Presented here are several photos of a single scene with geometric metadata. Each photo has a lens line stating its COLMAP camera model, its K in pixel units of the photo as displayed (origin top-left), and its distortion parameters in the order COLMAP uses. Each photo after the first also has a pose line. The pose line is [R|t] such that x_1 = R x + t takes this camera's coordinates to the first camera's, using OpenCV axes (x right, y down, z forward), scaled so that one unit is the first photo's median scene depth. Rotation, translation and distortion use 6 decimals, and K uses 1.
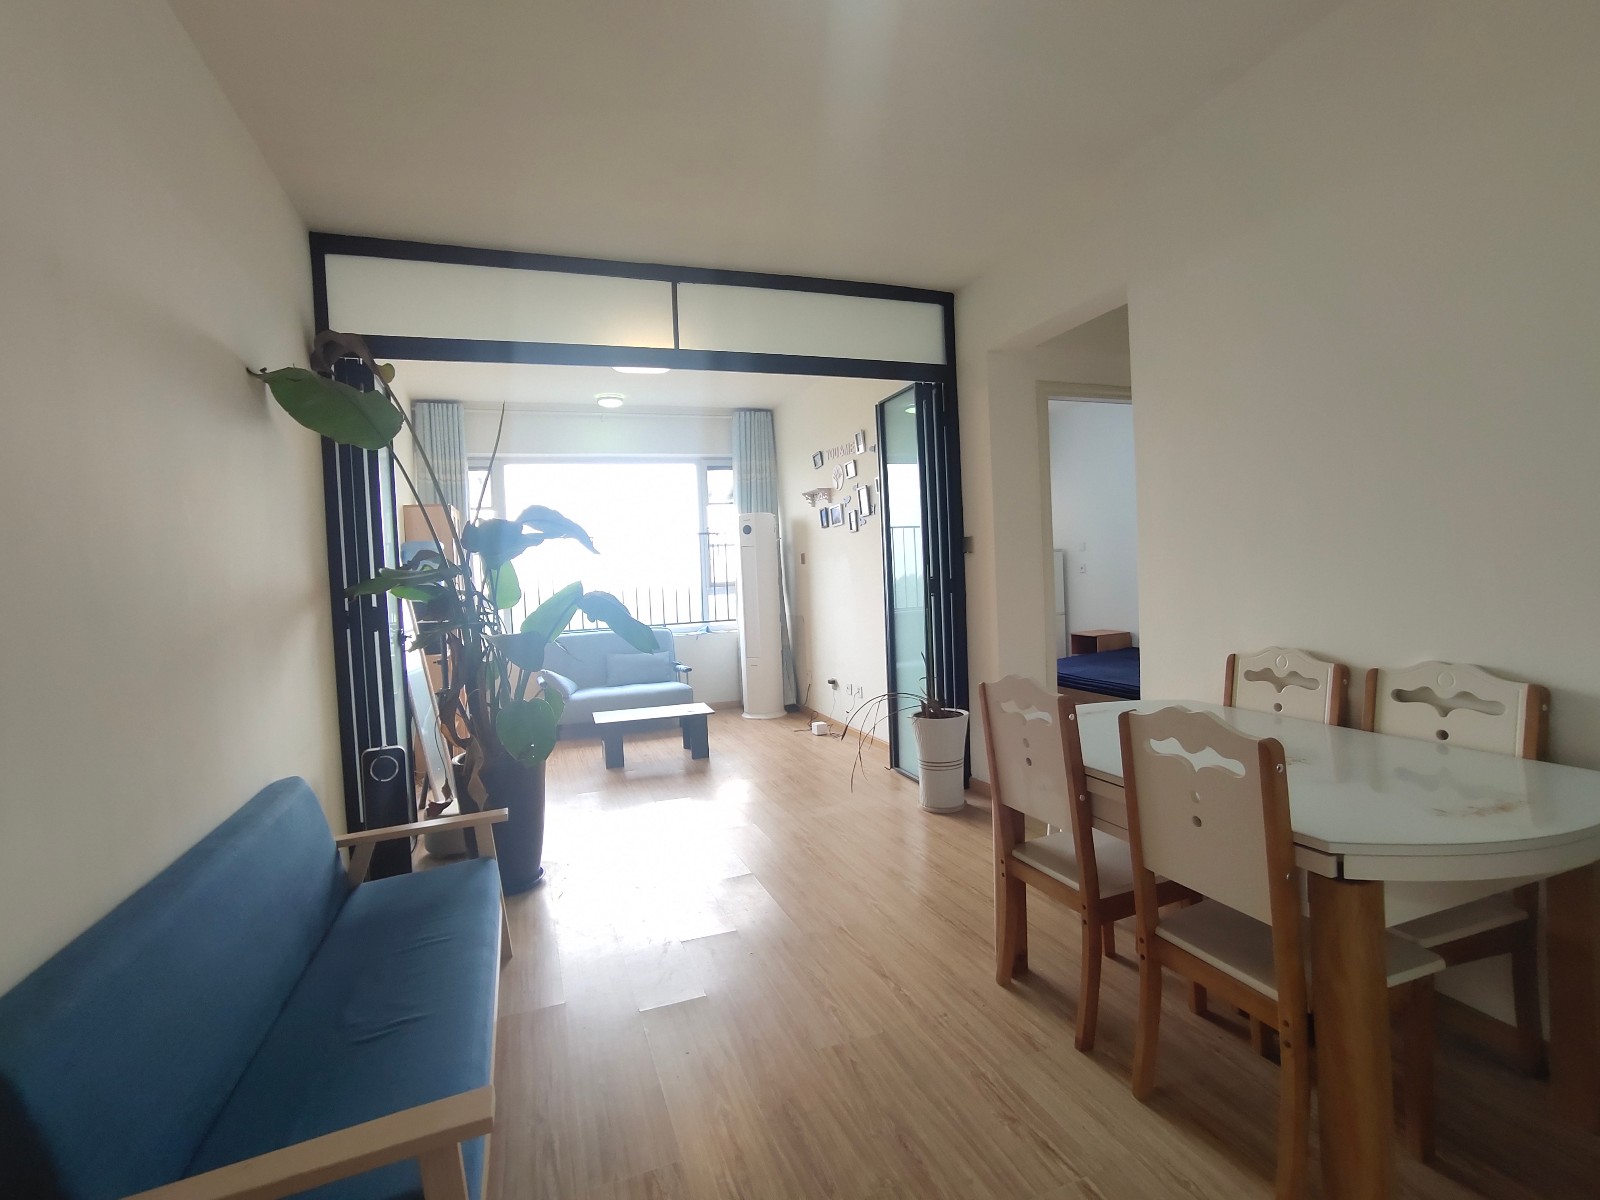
lens RADIAL K [[770.3, 0, 799.8], [0, 770.3, 604.0], [0, 0, 1]] dist [-0.023349, 0.016913]
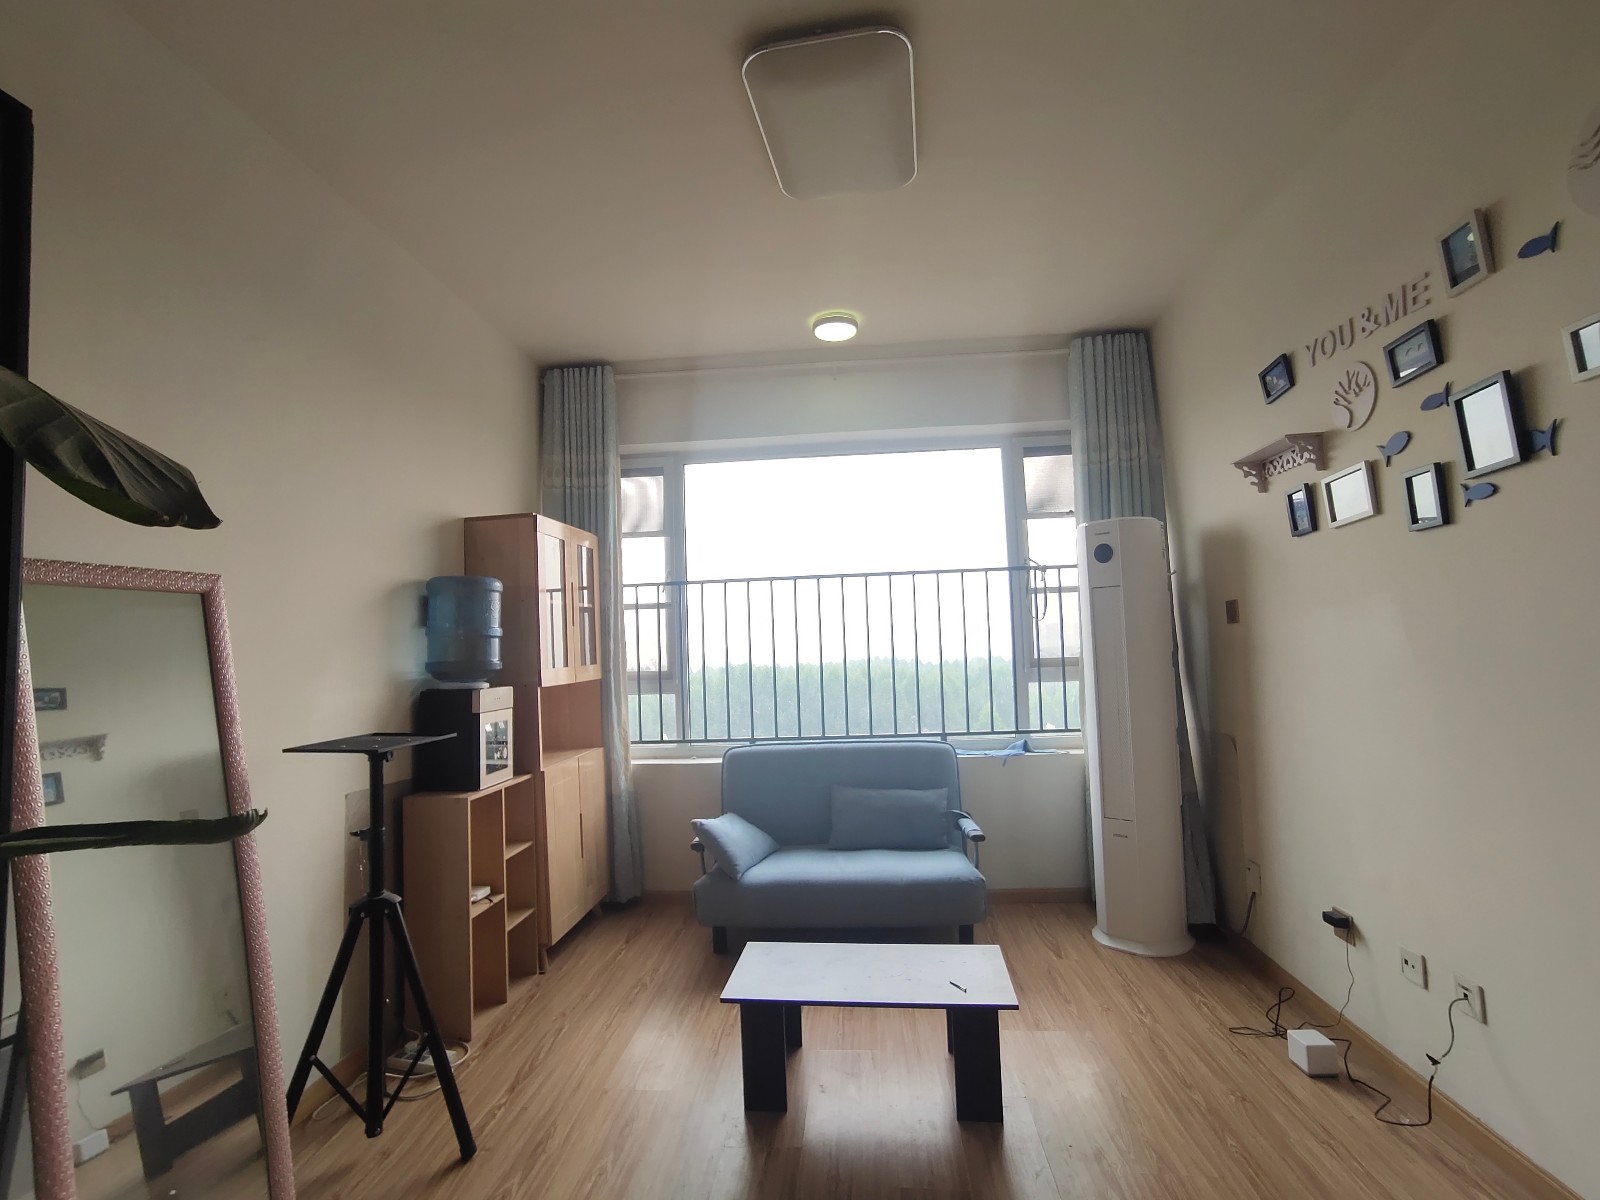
lens RADIAL K [[770.3, 0, 814.0], [0, 770.3, 595.5], [0, 0, 1]] dist [-0.023349, 0.016913]
pose [[0.913257, -0.018463, -0.406965, -0.036147], [-0.020315, 0.995666, -0.090759, -0.021049], [0.406877, 0.091153, 0.908924, 0.464709]]
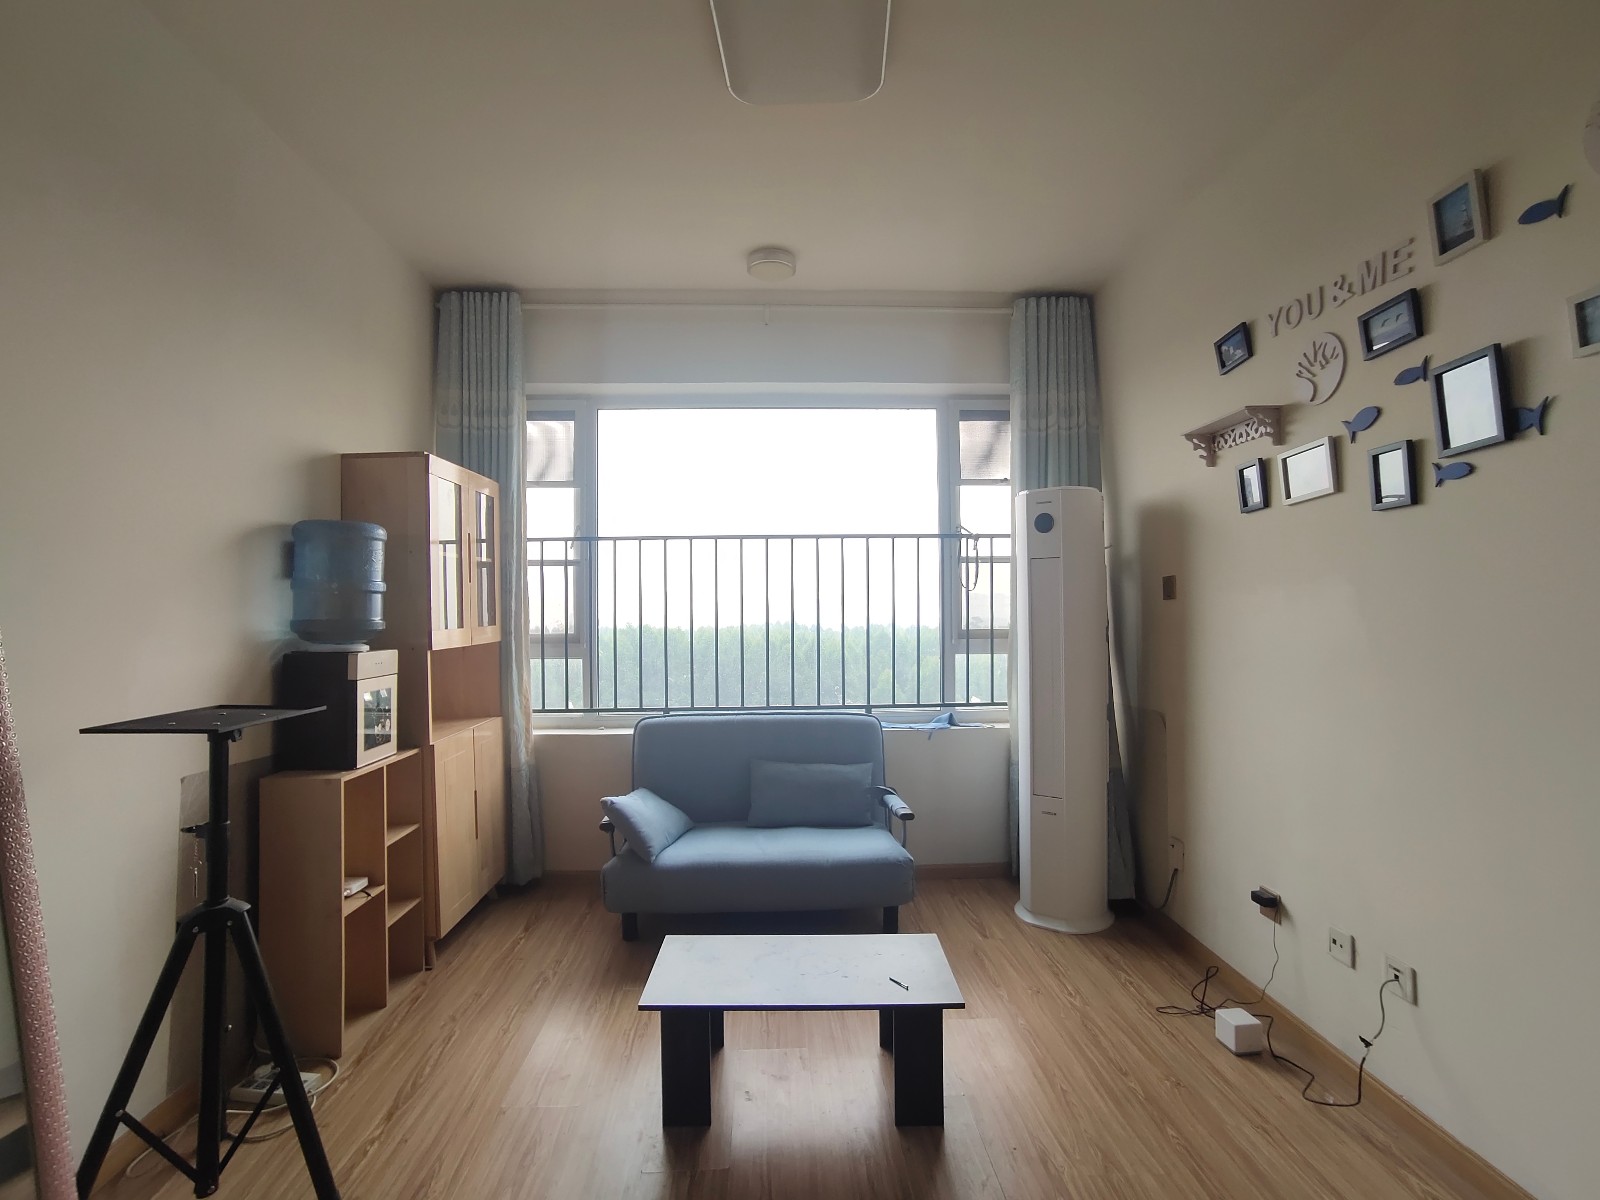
lens RADIAL K [[770.3, 0, 809.4], [0, 770.3, 593.5], [0, 0, 1]] dist [-0.023349, 0.016913]
pose [[0.954278, 0.025166, -0.297860, -0.060842], [-0.042419, 0.997767, -0.051599, -0.022326], [0.295897, 0.061875, 0.953214, 0.490227]]
